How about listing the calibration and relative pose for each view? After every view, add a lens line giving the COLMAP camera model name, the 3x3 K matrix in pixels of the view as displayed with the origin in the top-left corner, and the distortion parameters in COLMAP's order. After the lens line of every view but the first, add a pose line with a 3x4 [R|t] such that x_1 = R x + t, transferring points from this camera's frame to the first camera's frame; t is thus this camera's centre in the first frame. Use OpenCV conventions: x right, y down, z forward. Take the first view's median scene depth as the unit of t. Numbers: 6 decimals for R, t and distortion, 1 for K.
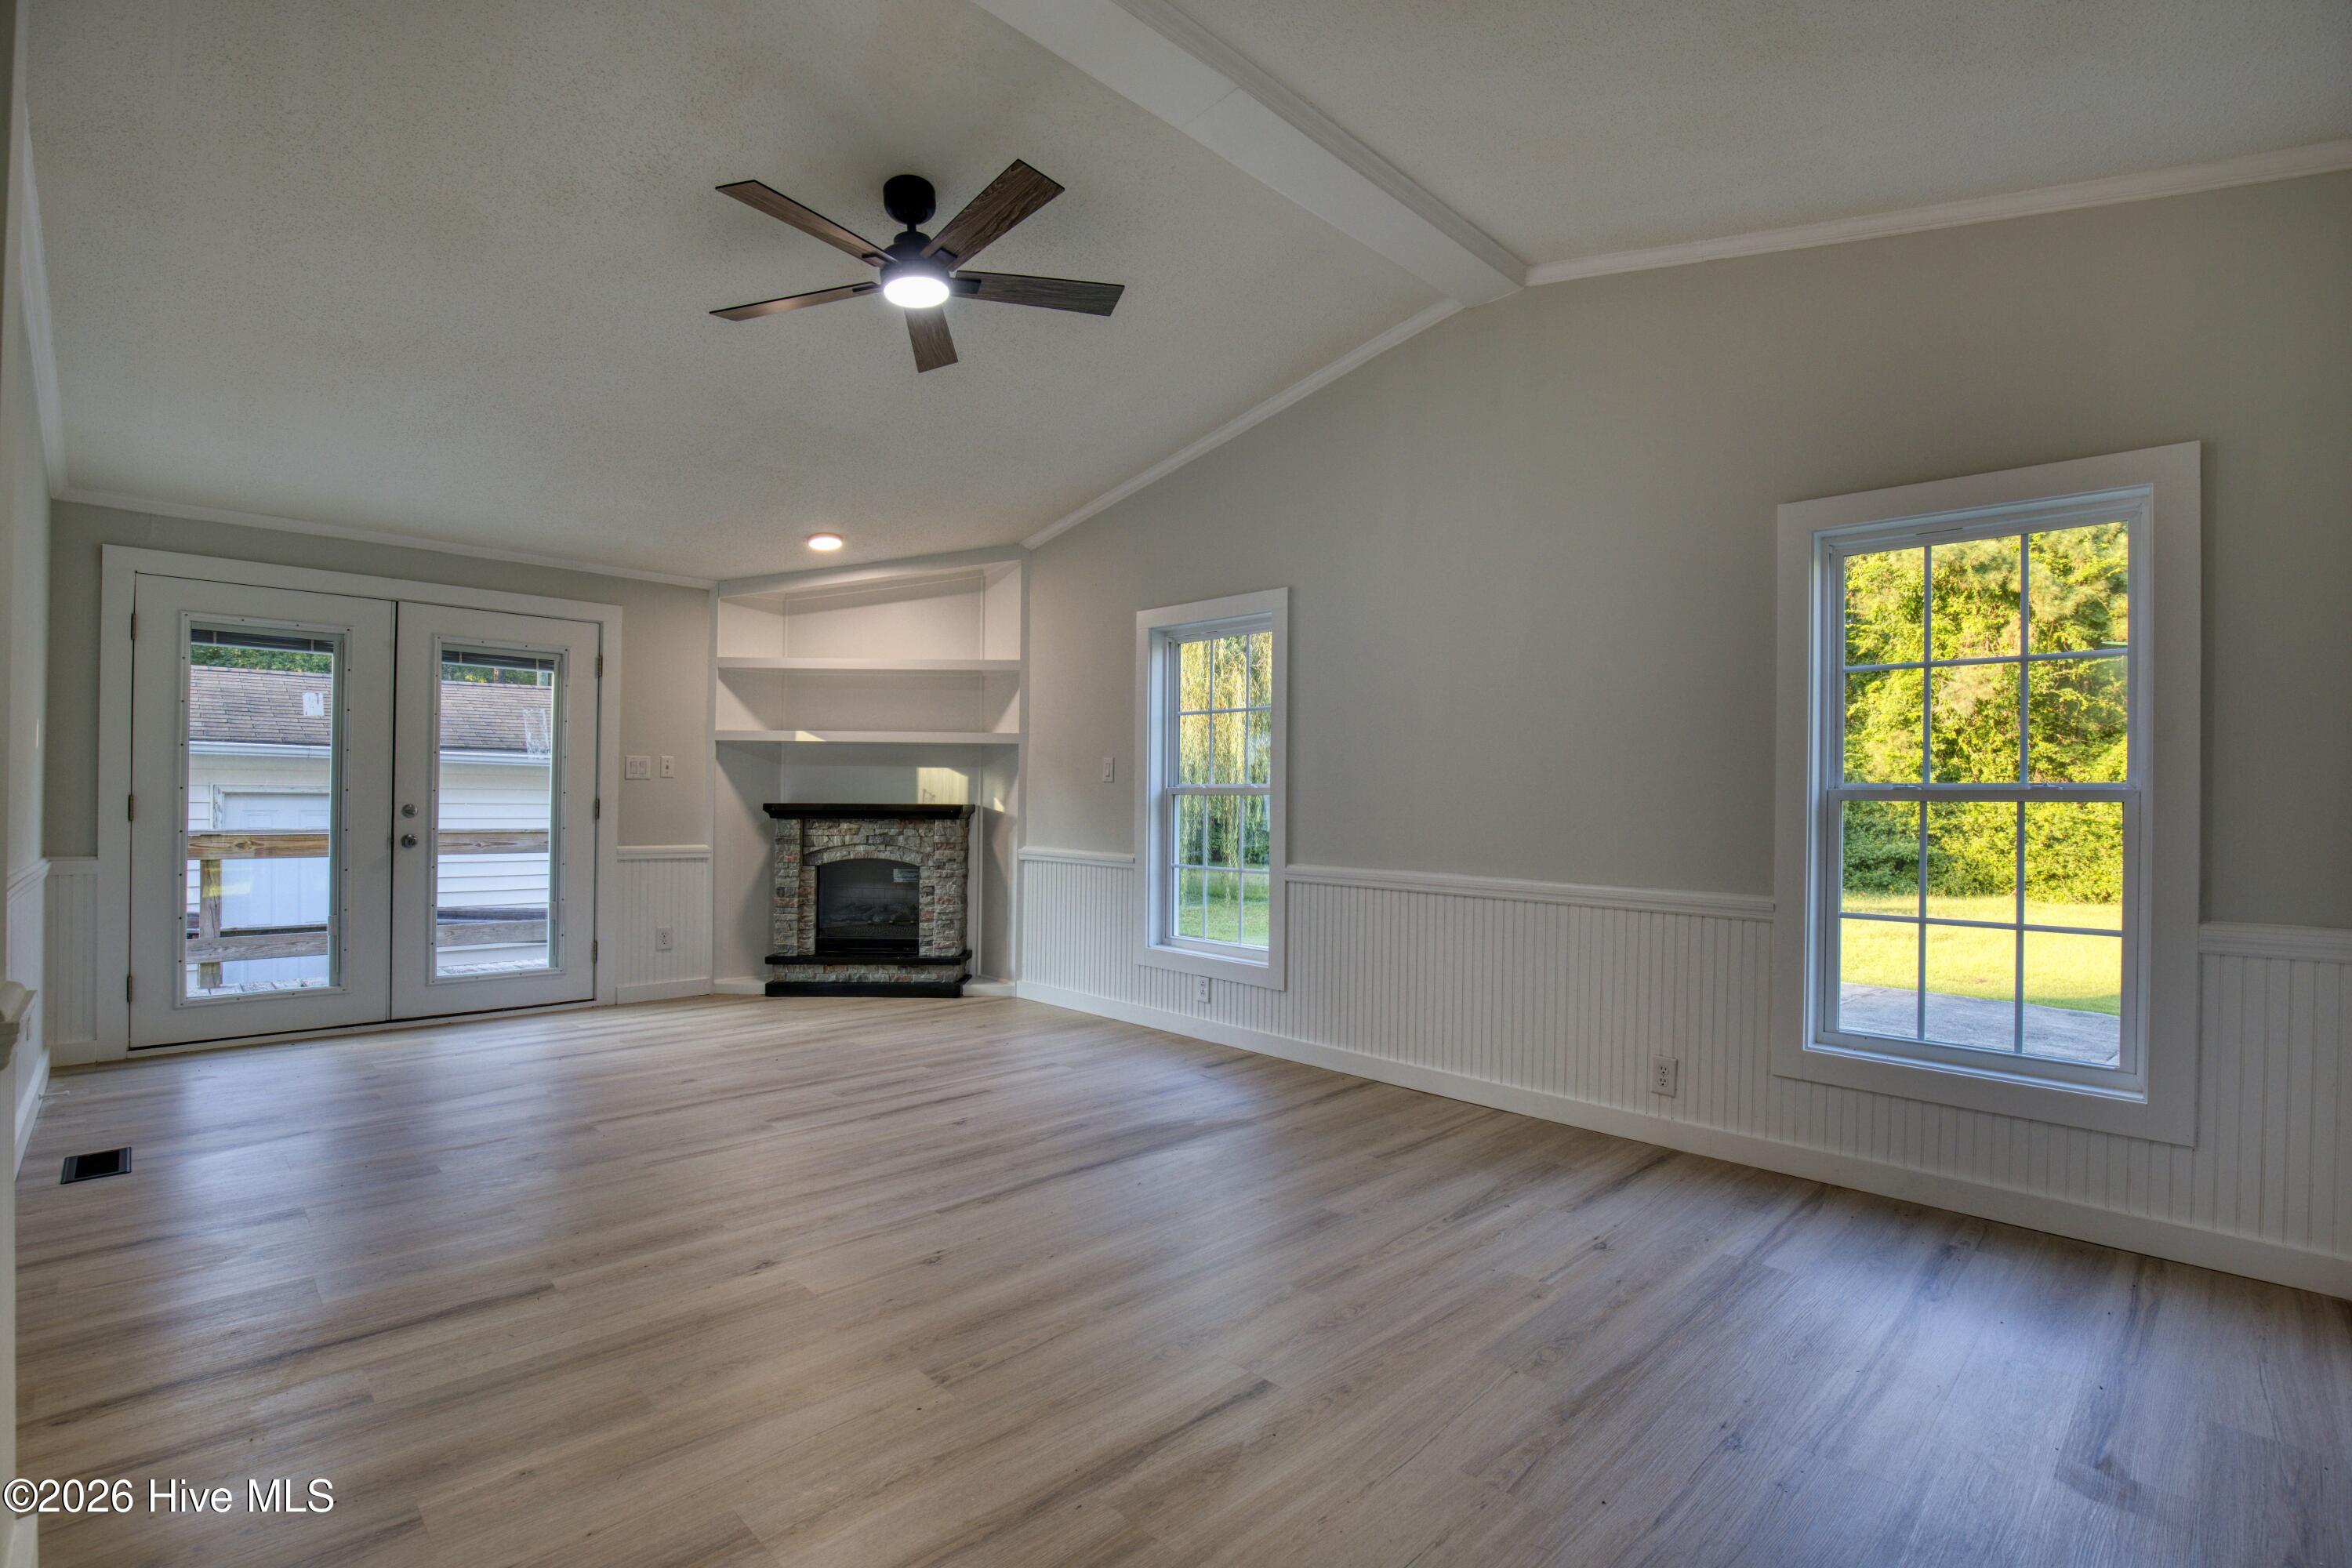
lens RADIAL K [[1079.1, 0, 1204.3], [0, 1079.1, 796.9], [0, 0, 1]] dist [-0.052434, 0.013468]
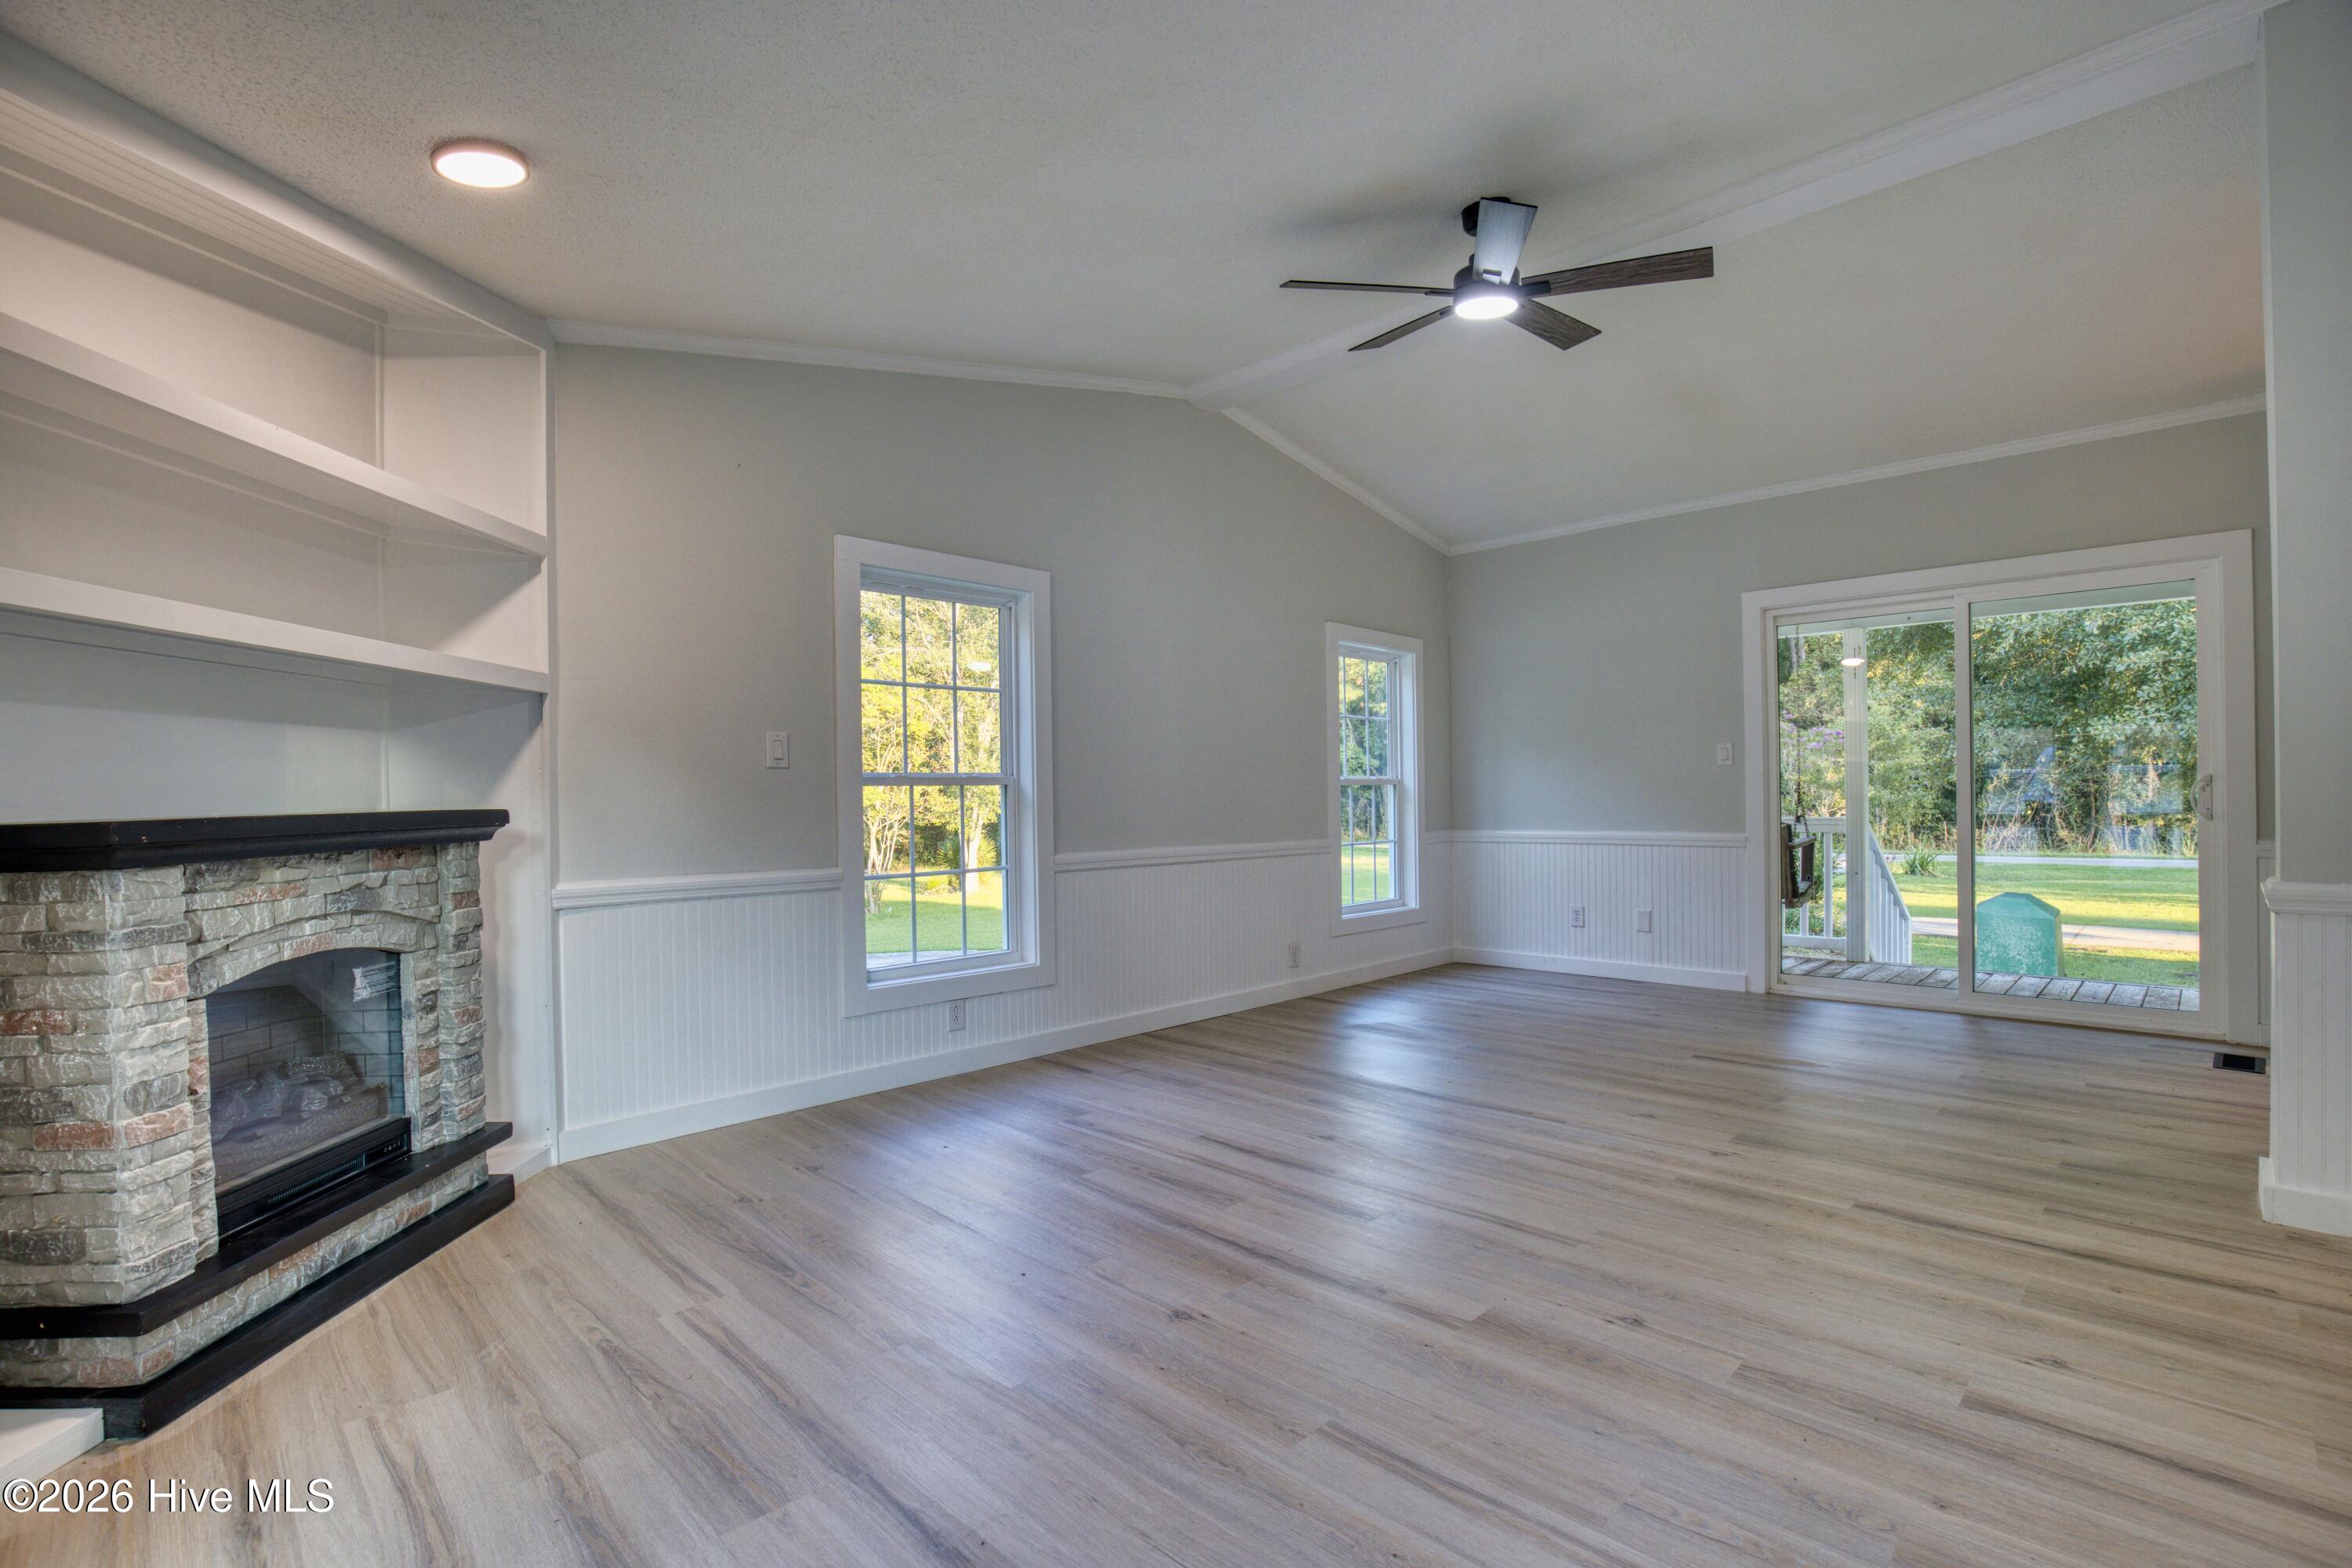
lens RADIAL K [[1077.5, 0, 1187.7], [0, 1077.5, 797.4], [0, 0, 1]] dist [-0.039142, 0.009148]
pose [[-0.002543, -0.014805, 0.999887, -0.710429], [0.008434, 0.999855, 0.014825, -0.002701], [-0.999961, 0.008471, -0.002418, 0.693226]]
